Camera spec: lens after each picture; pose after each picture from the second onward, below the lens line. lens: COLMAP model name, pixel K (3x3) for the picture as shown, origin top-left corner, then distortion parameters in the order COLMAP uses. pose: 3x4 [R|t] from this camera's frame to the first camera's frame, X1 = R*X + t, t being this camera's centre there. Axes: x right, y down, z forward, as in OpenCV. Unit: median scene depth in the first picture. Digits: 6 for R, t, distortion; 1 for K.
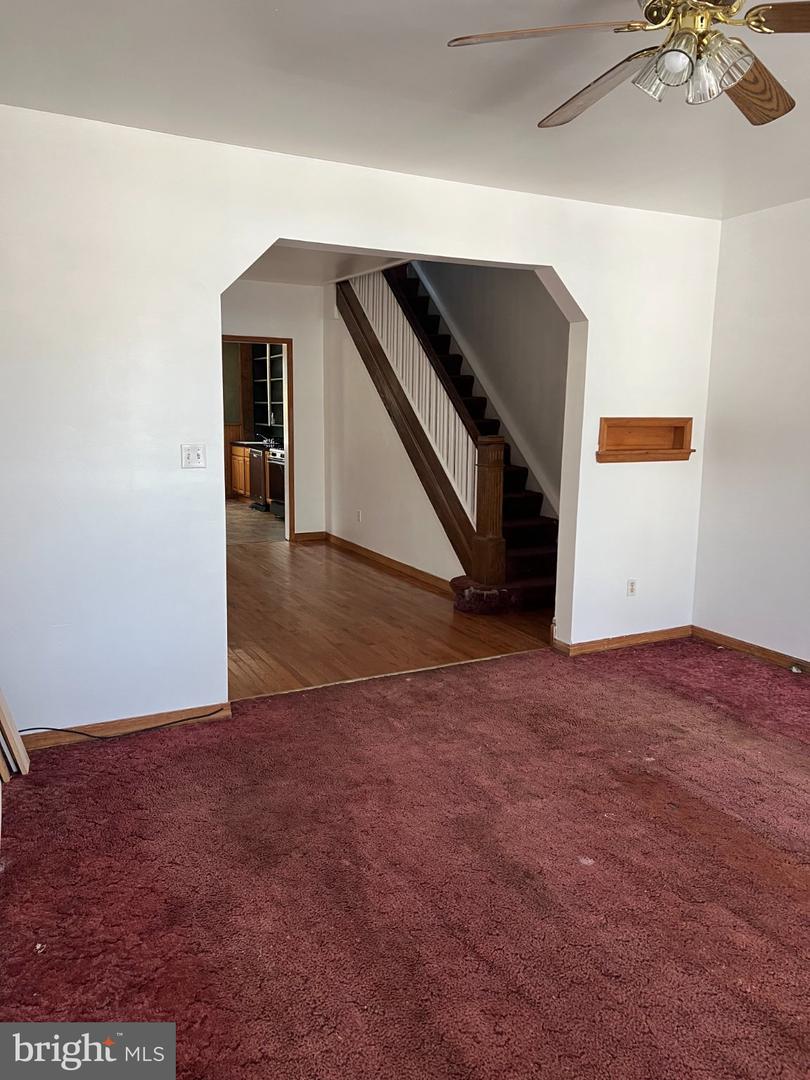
lens RADIAL K [[822.2, 0, 409.5], [0, 822.2, 540.8], [0, 0, 1]] dist [0.039122, -0.043975]
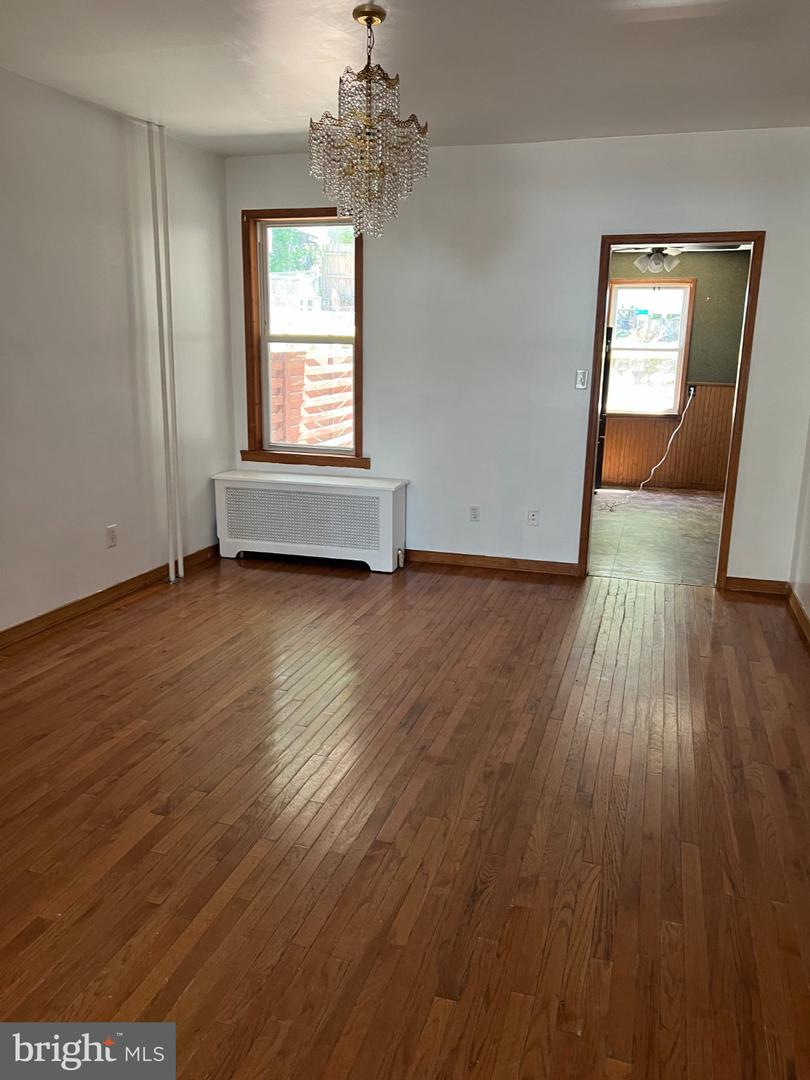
lens RADIAL K [[822.2, 0, 404.3], [0, 822.2, 534.5], [0, 0, 1]] dist [0.039122, -0.043975]
pose [[0.712989, 0.156125, -0.683573, 0.144870], [-0.131739, 0.987362, 0.088101, -0.095070], [0.688688, 0.027239, 0.724546, 0.670468]]
